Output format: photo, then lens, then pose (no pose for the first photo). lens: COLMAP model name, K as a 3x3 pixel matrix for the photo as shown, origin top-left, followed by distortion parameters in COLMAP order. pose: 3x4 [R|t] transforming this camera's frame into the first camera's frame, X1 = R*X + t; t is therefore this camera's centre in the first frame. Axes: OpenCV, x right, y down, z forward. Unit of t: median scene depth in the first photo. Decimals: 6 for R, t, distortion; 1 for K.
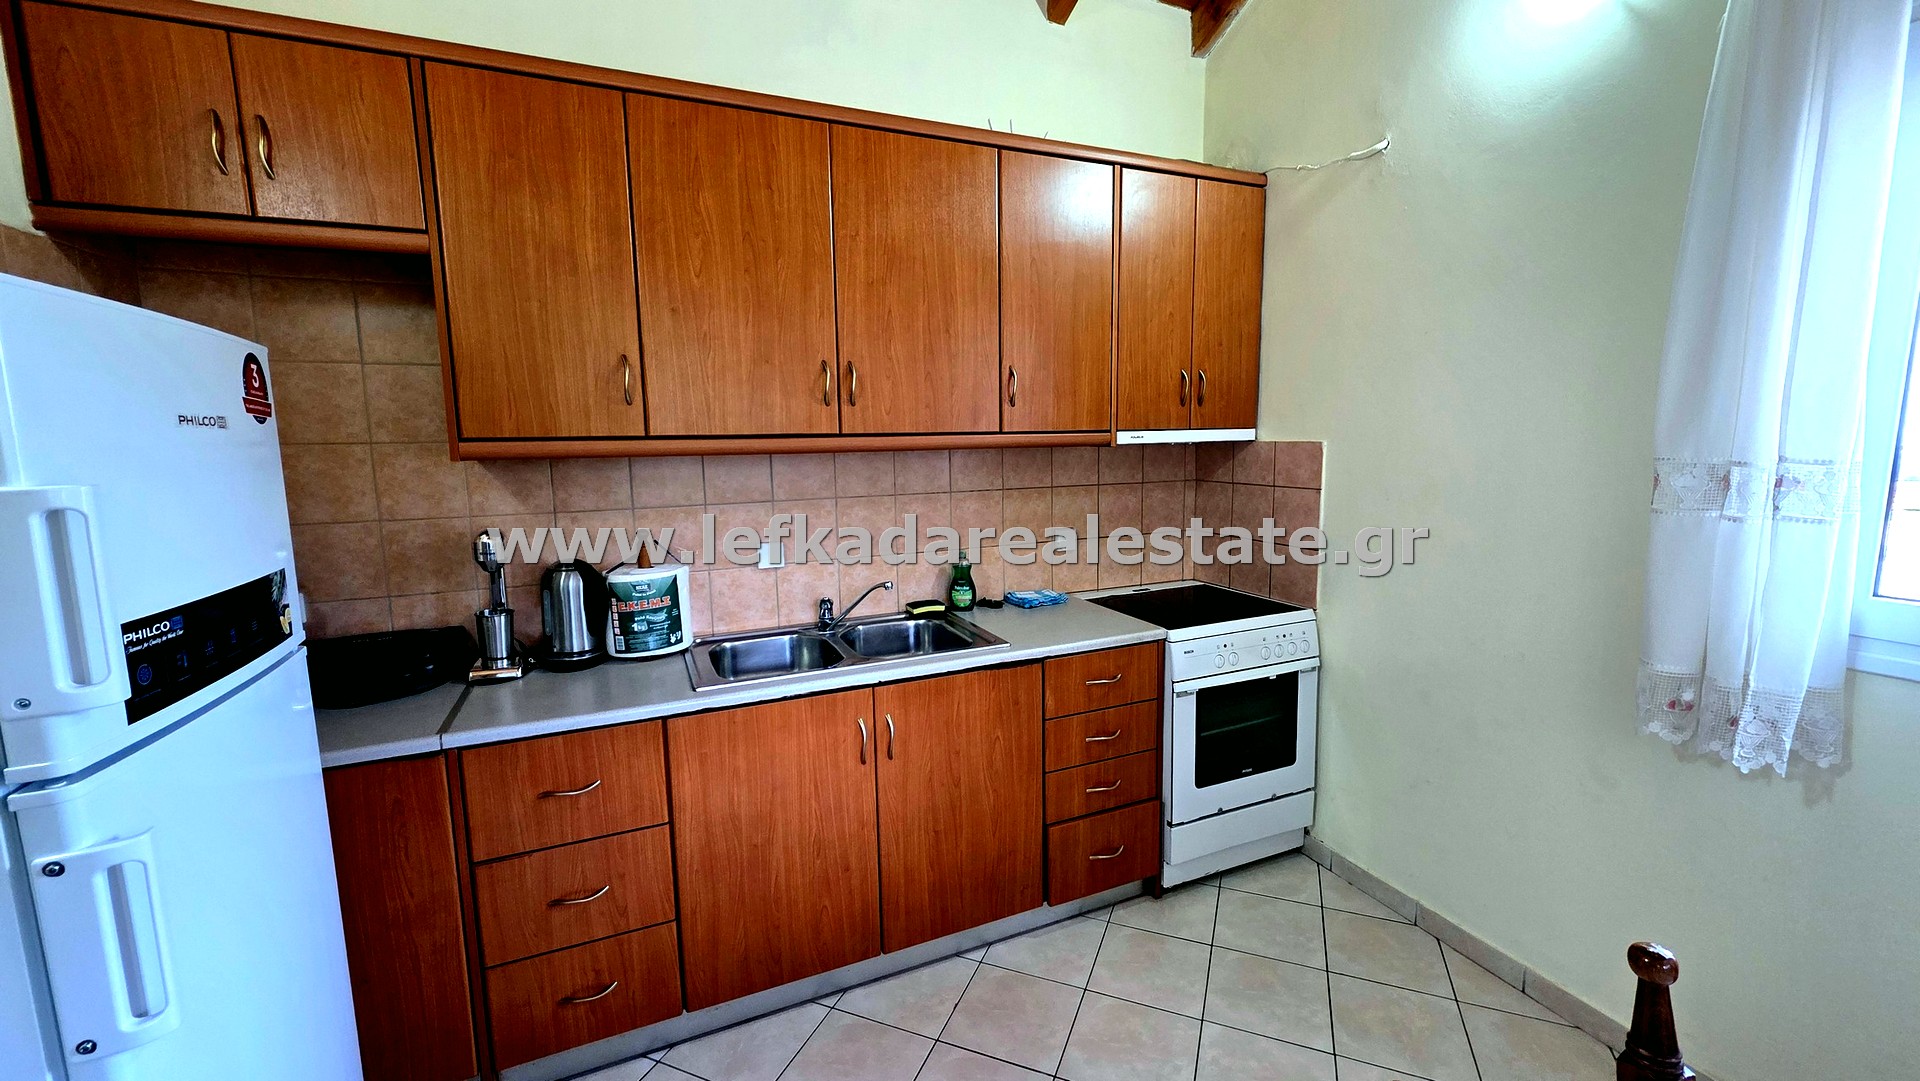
lens RADIAL K [[771.9, 0, 955.5], [0, 771.9, 535.5], [0, 0, 1]] dist [0.003433, 0.000606]
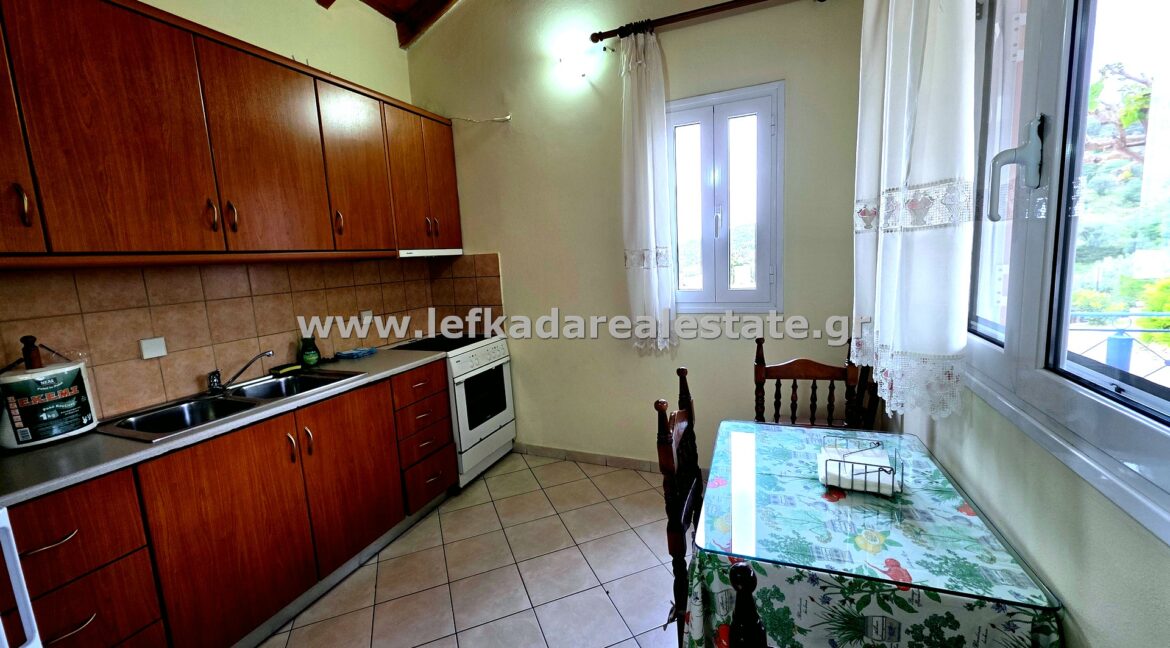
lens RADIAL K [[471.0, 0, 587.5], [0, 471.0, 324.1], [0, 0, 1]] dist [0.003831, 0.000179]
pose [[0.717473, -0.124247, 0.685417, -0.263217], [0.134461, 0.990161, 0.038739, 0.055146], [-0.683486, 0.064368, 0.727120, -0.089940]]
